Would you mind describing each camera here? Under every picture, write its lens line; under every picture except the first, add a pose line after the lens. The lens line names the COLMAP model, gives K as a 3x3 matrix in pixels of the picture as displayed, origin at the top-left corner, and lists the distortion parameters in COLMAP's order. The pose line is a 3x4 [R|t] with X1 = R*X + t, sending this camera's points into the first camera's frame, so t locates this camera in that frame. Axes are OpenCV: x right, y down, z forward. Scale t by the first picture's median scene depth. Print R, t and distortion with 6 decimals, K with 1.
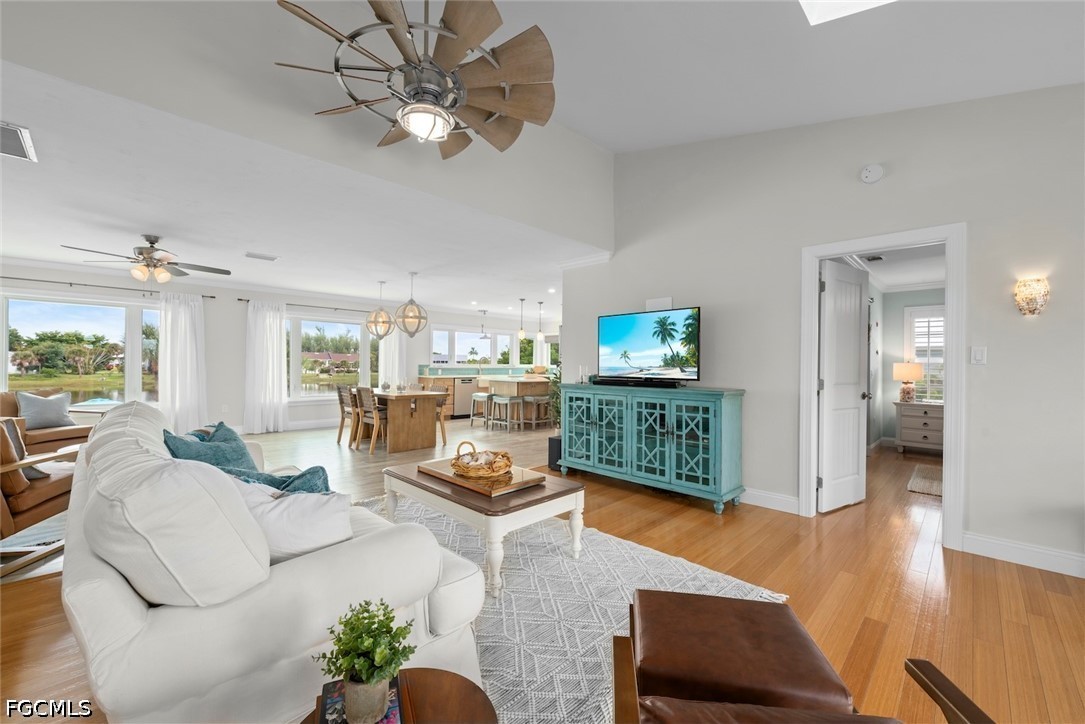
lens RADIAL K [[433.7, 0, 543.2], [0, 433.7, 364.1], [0, 0, 1]] dist [-0.001621, 0.000076]
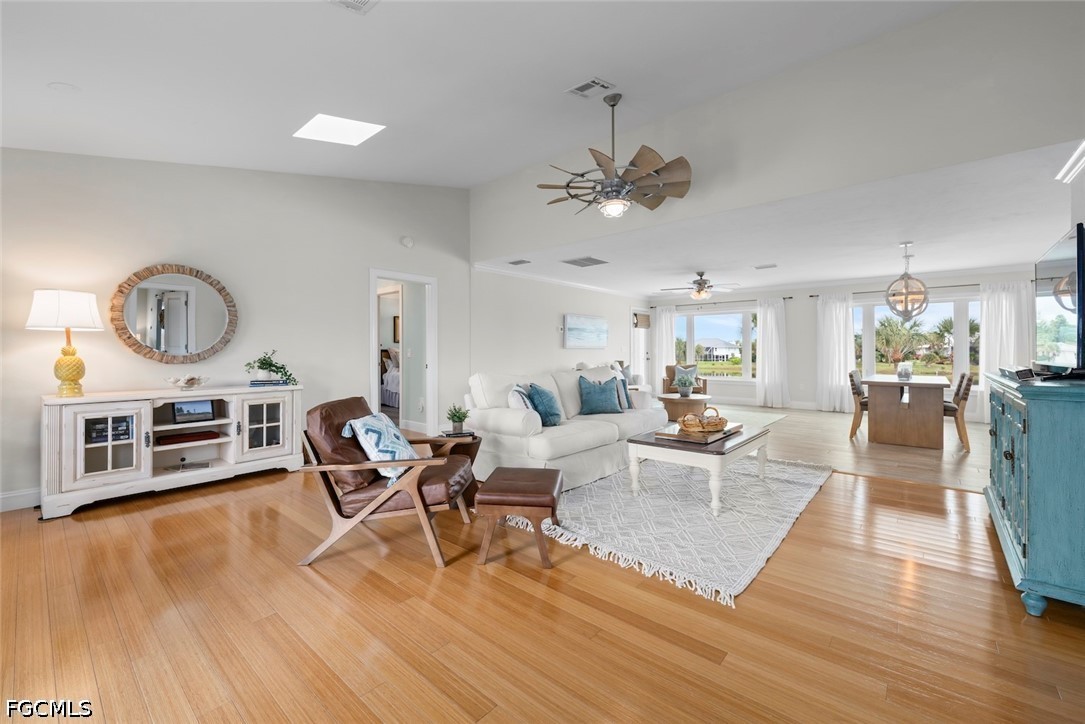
lens RADIAL K [[446.6, 0, 545.0], [0, 446.6, 348.8], [0, 0, 1]] dist [-0.001540, -0.000182]
pose [[0.072860, -0.014995, -0.997229, 0.713226], [0.002989, 0.999886, -0.014816, 0.017359], [0.997338, -0.001901, 0.072897, 0.278665]]
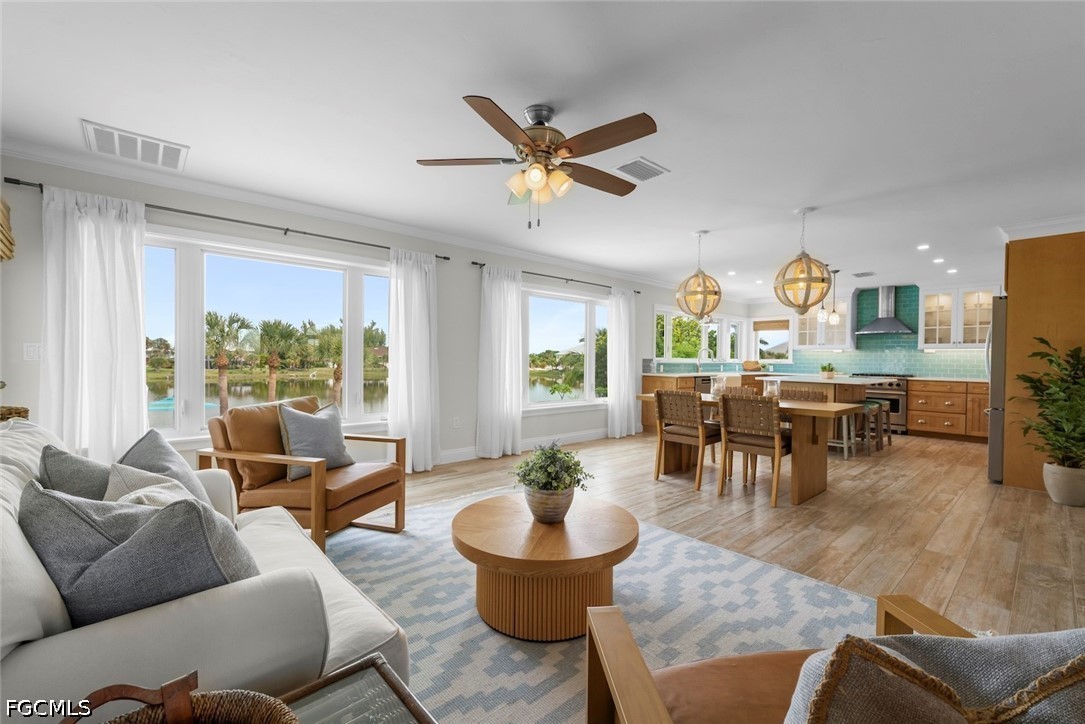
lens RADIAL K [[457.3, 0, 542.5], [0, 457.3, 362.0], [0, 0, 1]] dist [-0.000434, 0.000001]
pose [[0.998384, 0.002409, -0.056776, -0.844398], [-0.001972, 0.999968, 0.007765, 0.002550], [0.056793, -0.007641, 0.998357, 0.434481]]
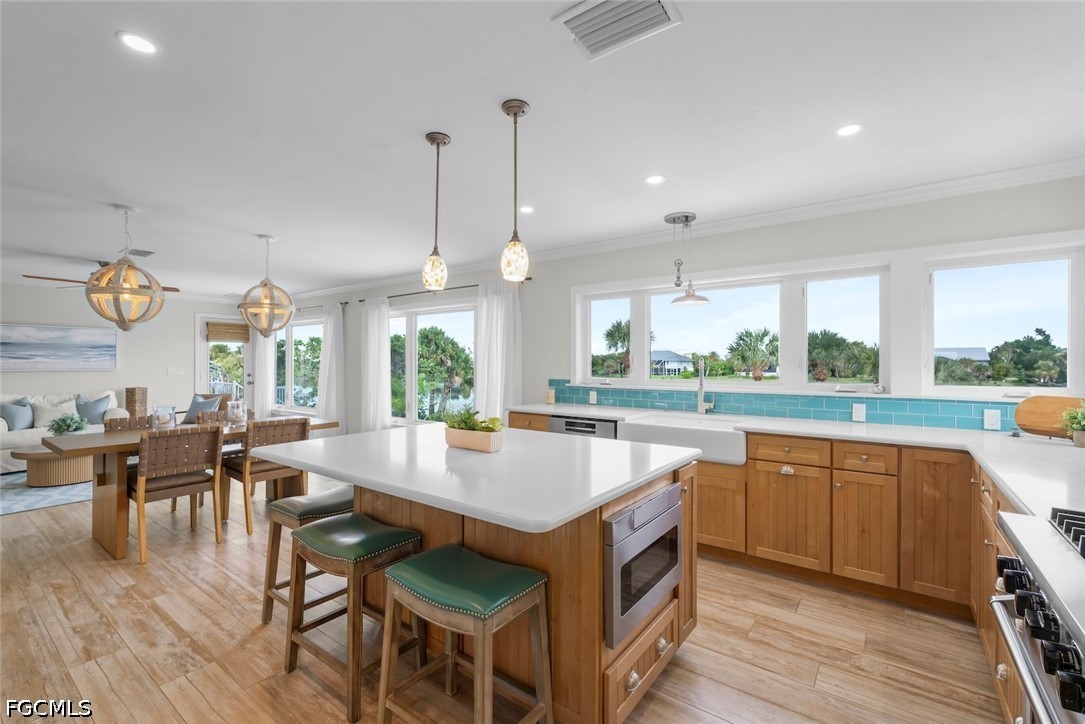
lens RADIAL K [[472.6, 0, 542.5], [0, 472.6, 362.0], [0, 0, 1]] dist [0.001838, 0.000345]
pose [[0.139980, -0.012764, -0.990072, 0.439523], [0.000132, 0.999917, -0.012873, -0.021542], [0.990154, 0.001672, 0.139970, 1.881119]]
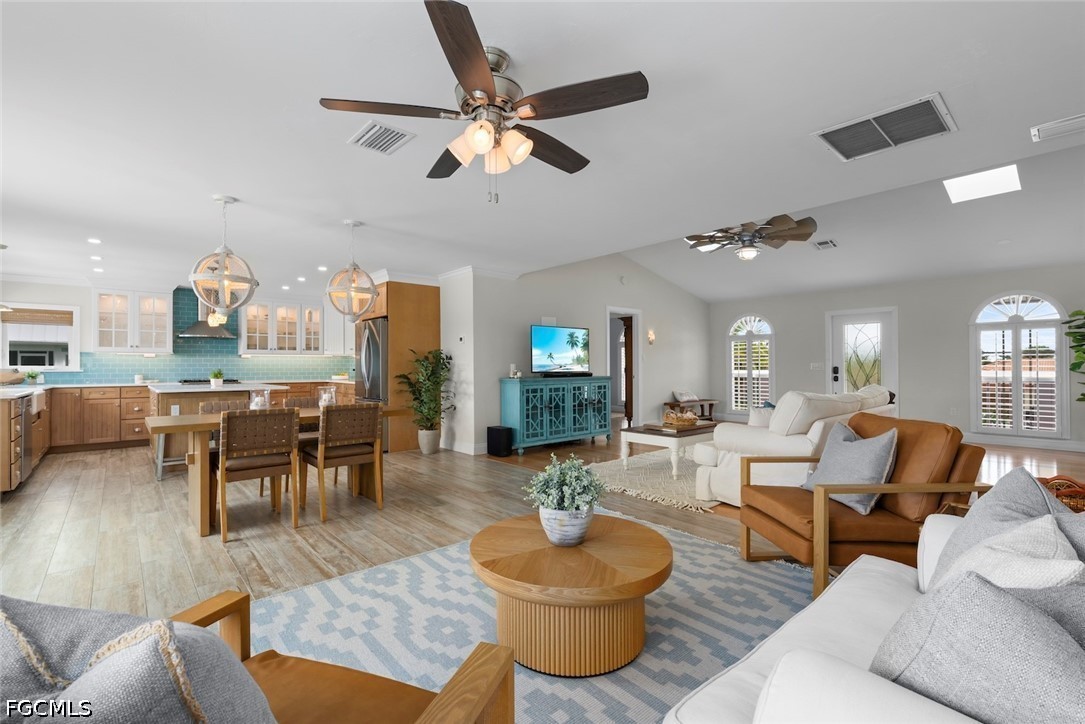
lens RADIAL K [[480.2, 0, 542.5], [0, 480.2, 362.0], [0, 0, 1]] dist [-0.000152, -0.000146]
pose [[0.063525, -0.002760, 0.997976, -1.321952], [0.003861, 0.999989, 0.002520, -0.004913], [-0.997973, 0.003693, 0.063535, 0.896396]]
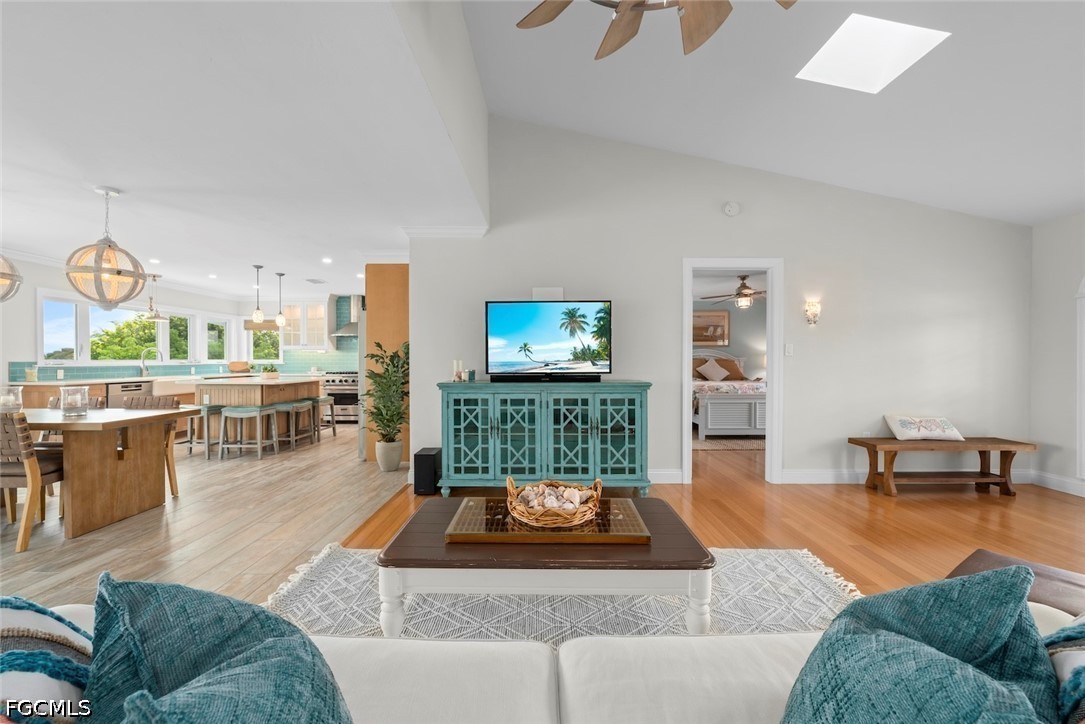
lens RADIAL K [[433.7, 0, 543.2], [0, 433.7, 364.1], [0, 0, 1]] dist [-0.001621, 0.000076]
pose [[0.711524, -0.017344, 0.702448, -0.396053], [0.006226, 0.999812, 0.018380, -0.003304], [-0.702634, -0.008705, 0.711498, 0.326834]]
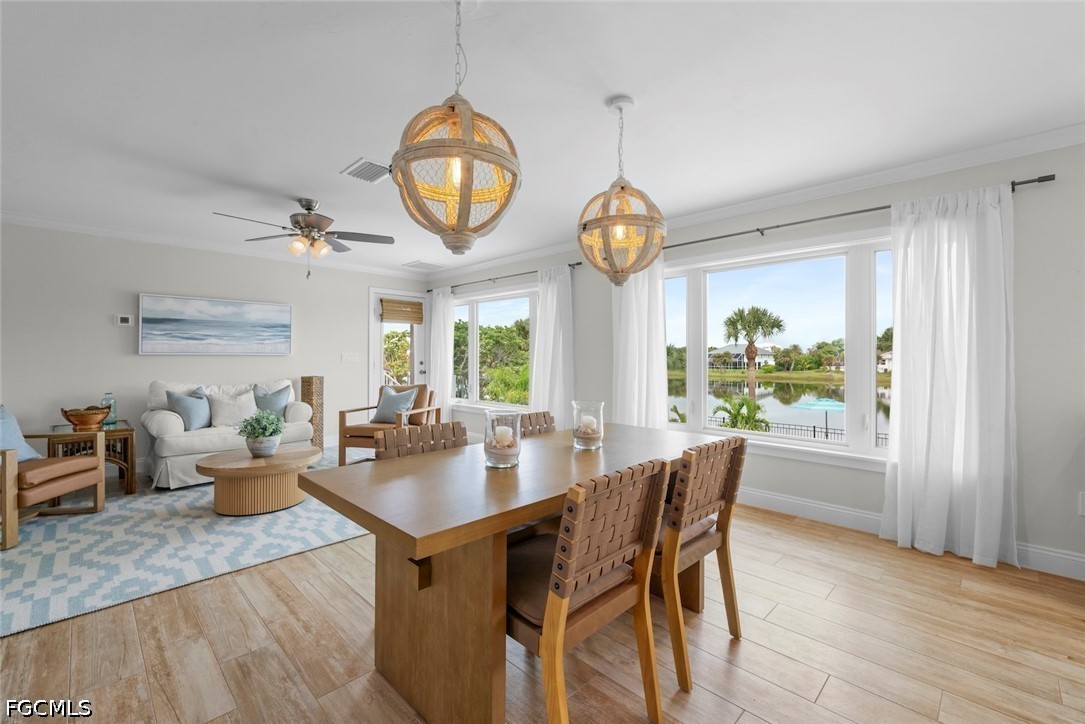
lens RADIAL K [[459.0, 0, 543.3], [0, 459.0, 355.8], [0, 0, 1]] dist [0.000880, 0.000062]
pose [[0.000971, -0.012693, -0.999919, -0.057506], [-0.002556, 0.999916, -0.012696, 0.000947], [0.999996, 0.002568, 0.000938, 1.392539]]
